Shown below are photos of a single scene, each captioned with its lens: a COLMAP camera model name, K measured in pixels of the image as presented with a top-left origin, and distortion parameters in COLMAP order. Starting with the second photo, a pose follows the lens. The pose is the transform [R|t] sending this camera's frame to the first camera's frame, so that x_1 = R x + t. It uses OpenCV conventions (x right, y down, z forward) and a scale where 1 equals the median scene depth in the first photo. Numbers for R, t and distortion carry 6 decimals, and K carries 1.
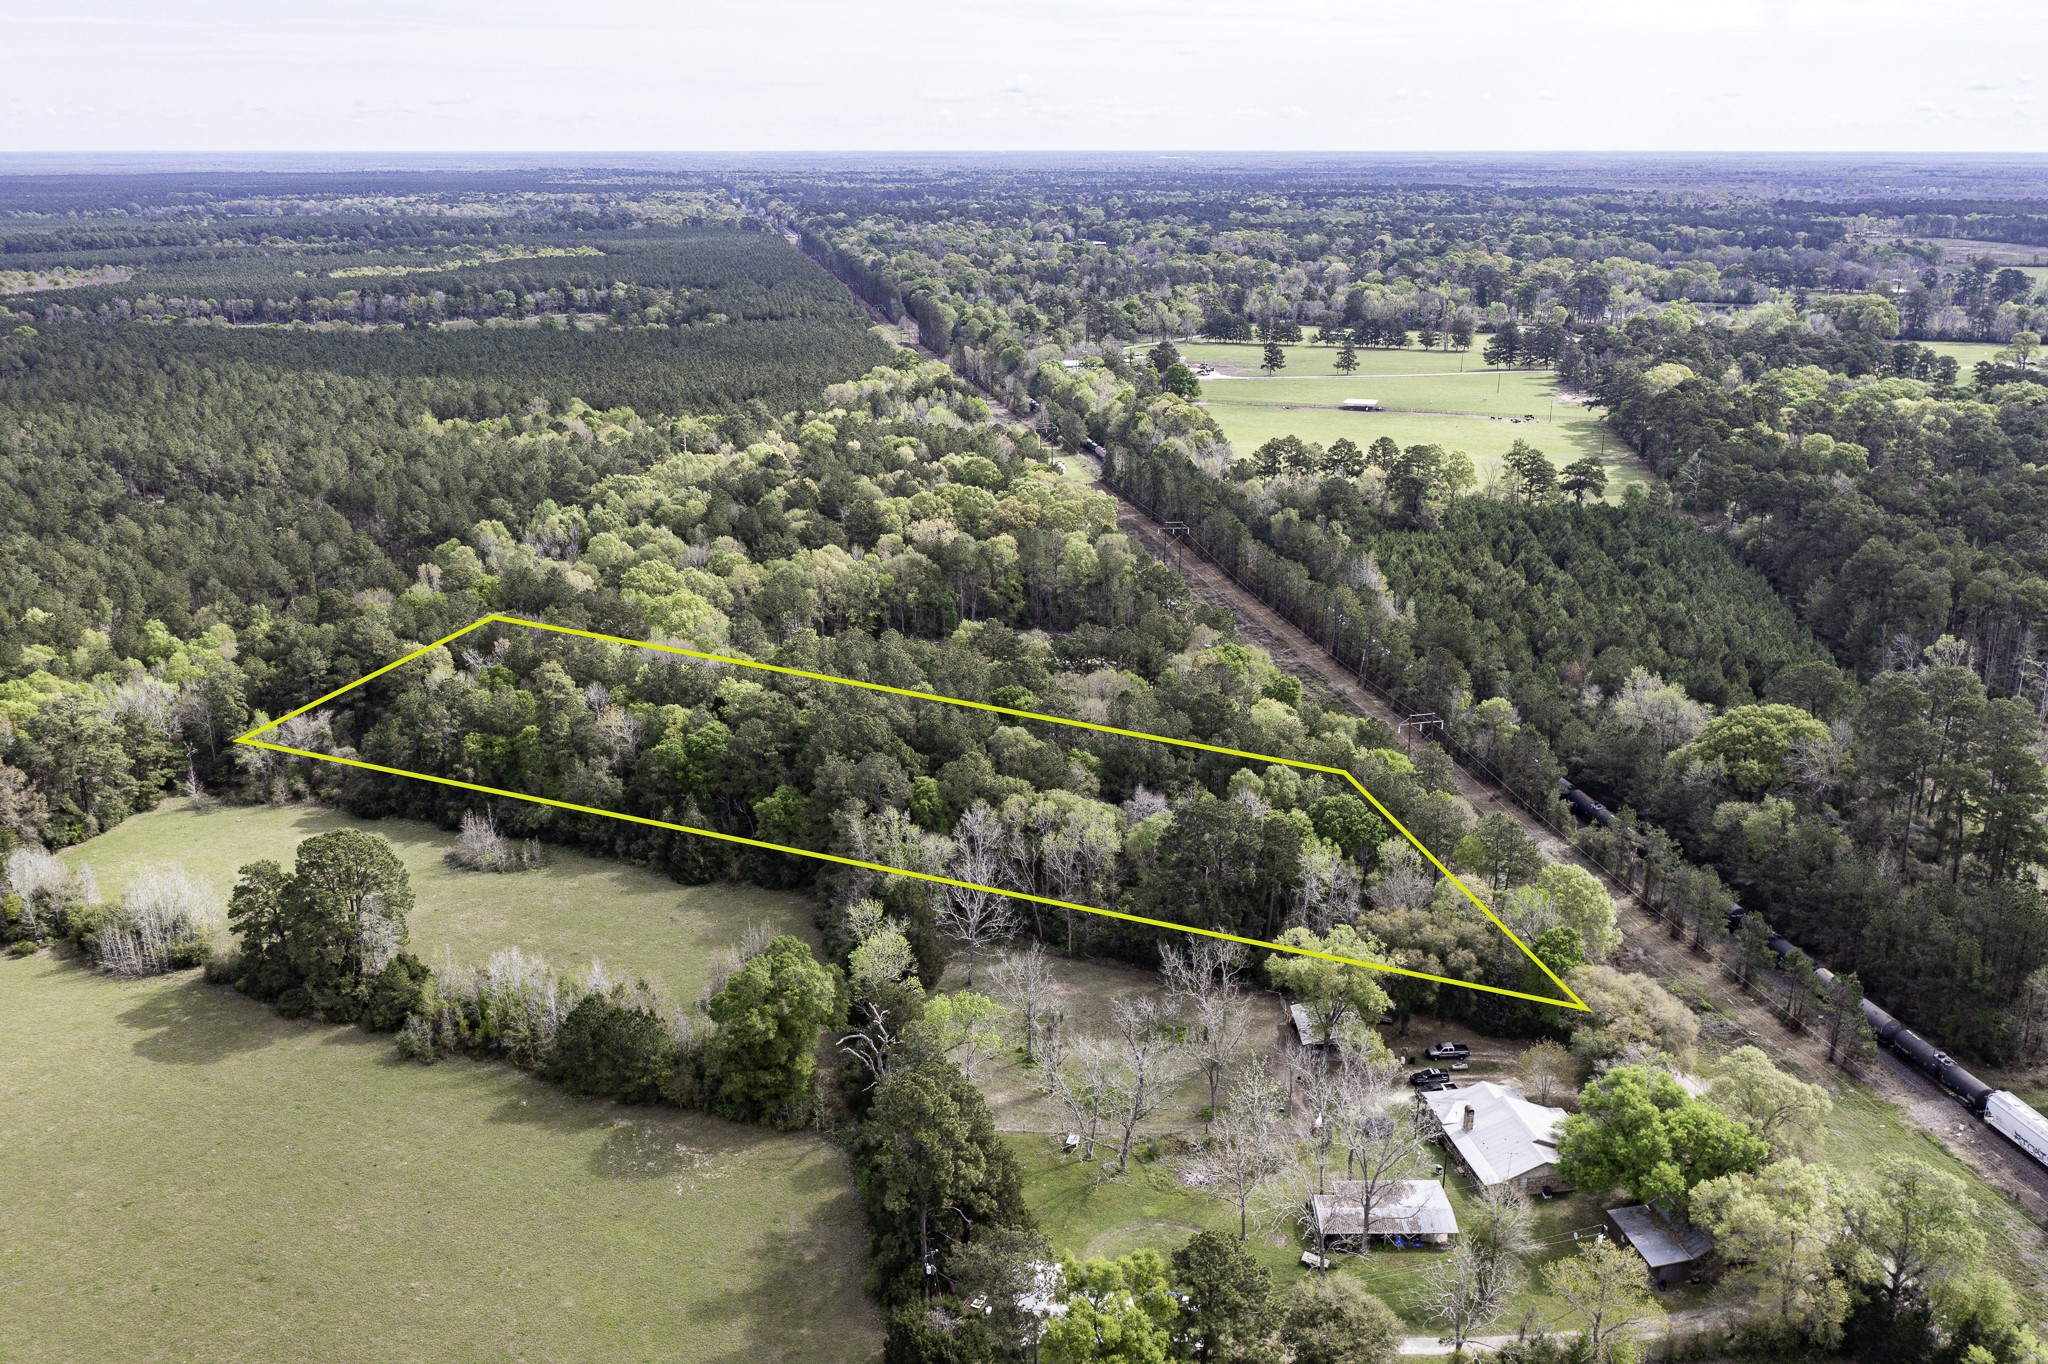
lens RADIAL K [[1603.5, 0, 991.2], [0, 1603.5, 681.6], [0, 0, 1]] dist [-0.001256, 0.003348]
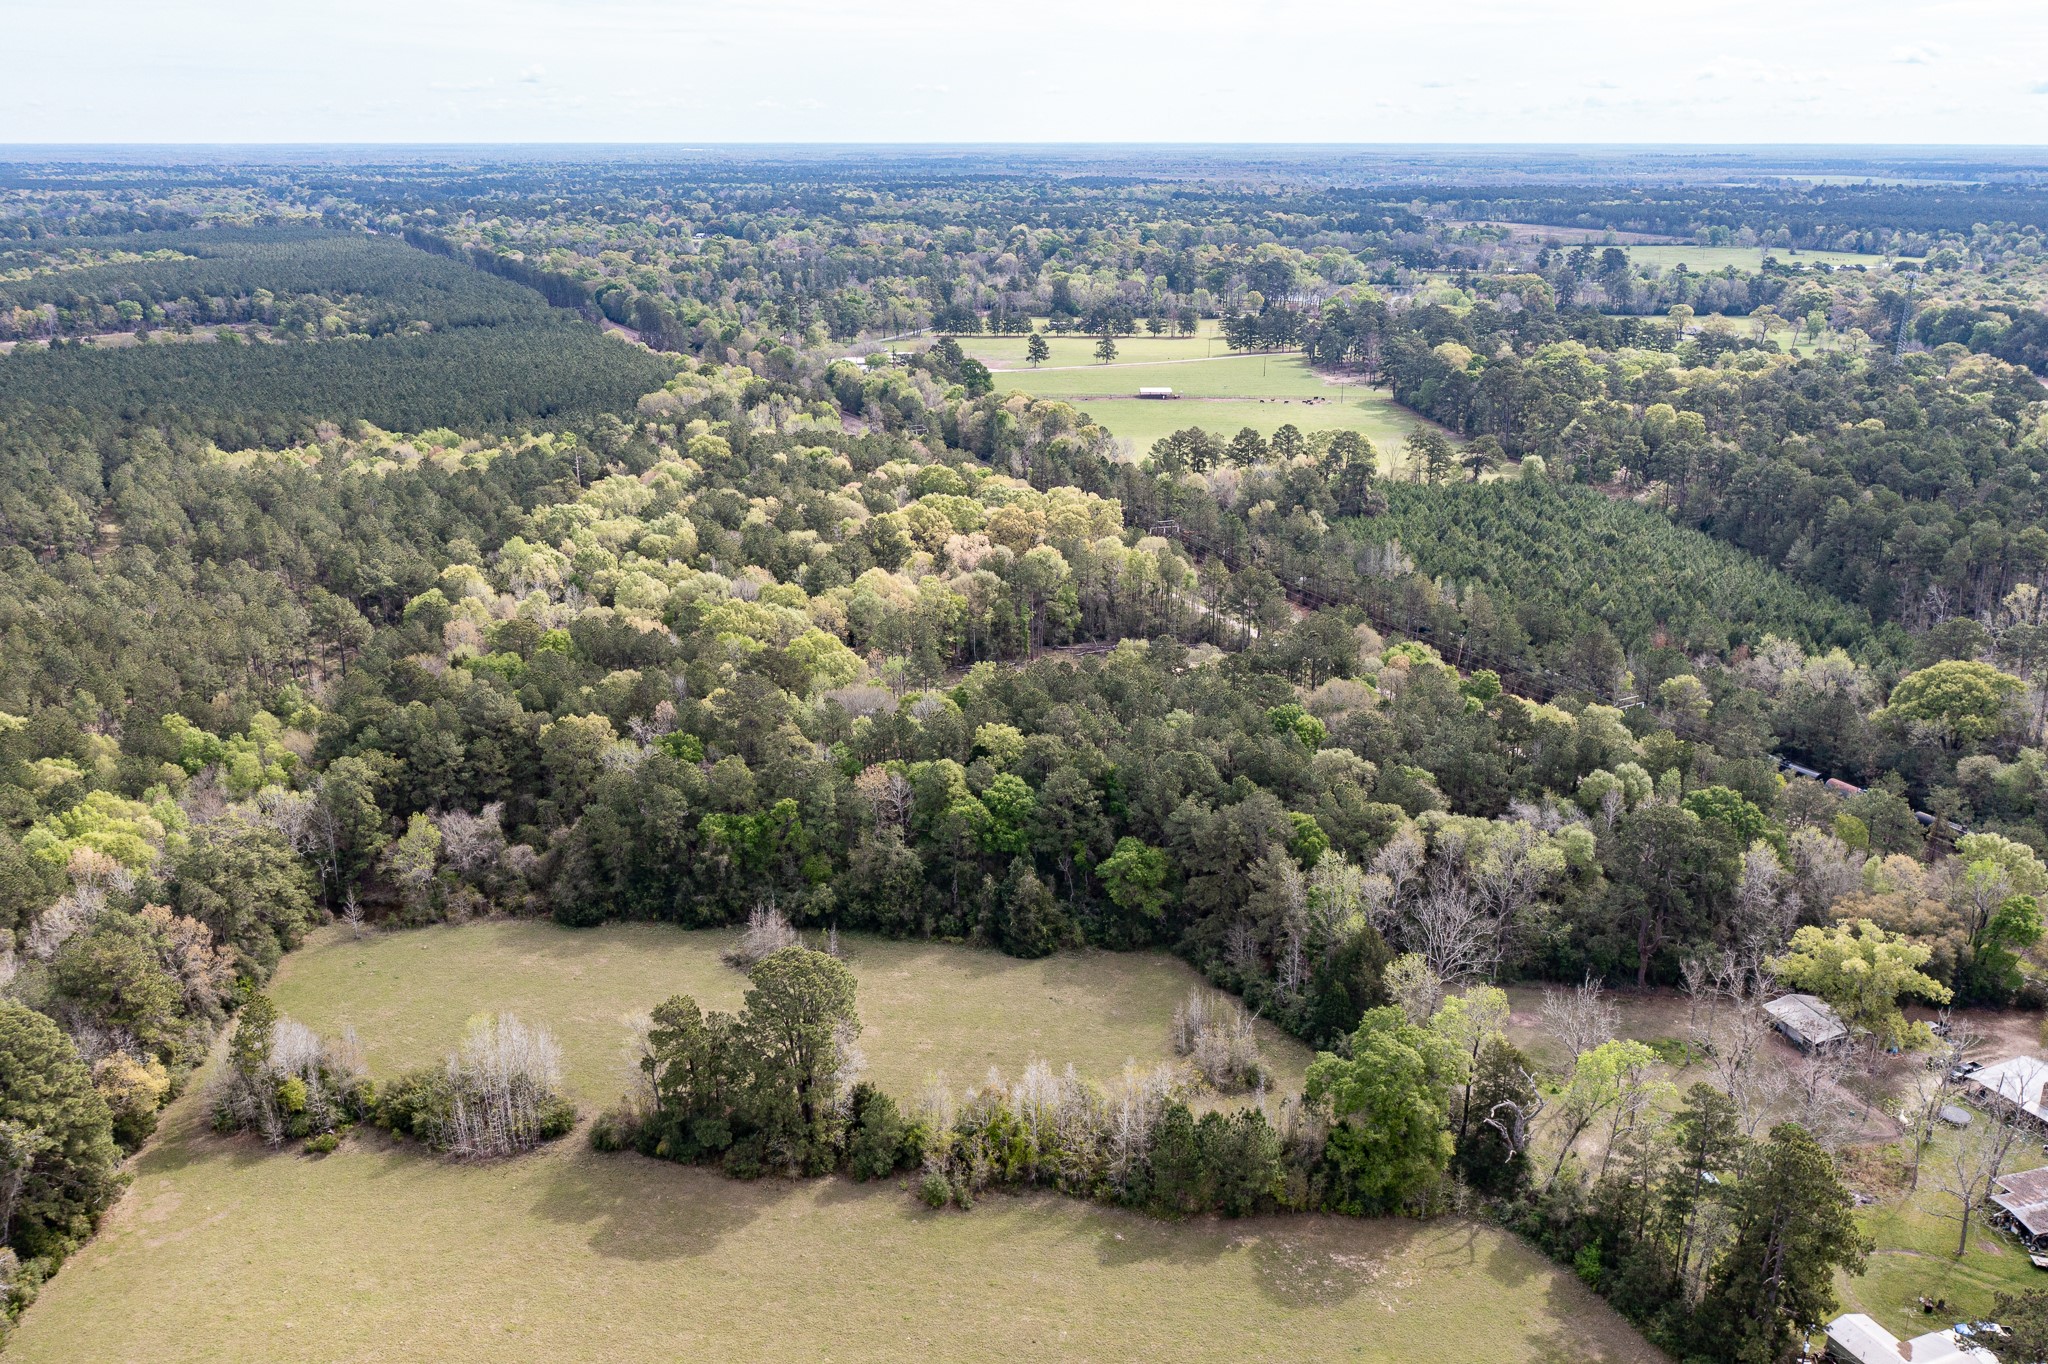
lens RADIAL K [[1603.5, 0, 991.2], [0, 1603.5, 681.6], [0, 0, 1]] dist [-0.001256, 0.003348]
pose [[0.965551, -0.083564, 0.246431, -0.208542], [0.082464, 0.996484, 0.014800, -0.021584], [-0.246801, 0.006032, 0.969047, 0.064505]]
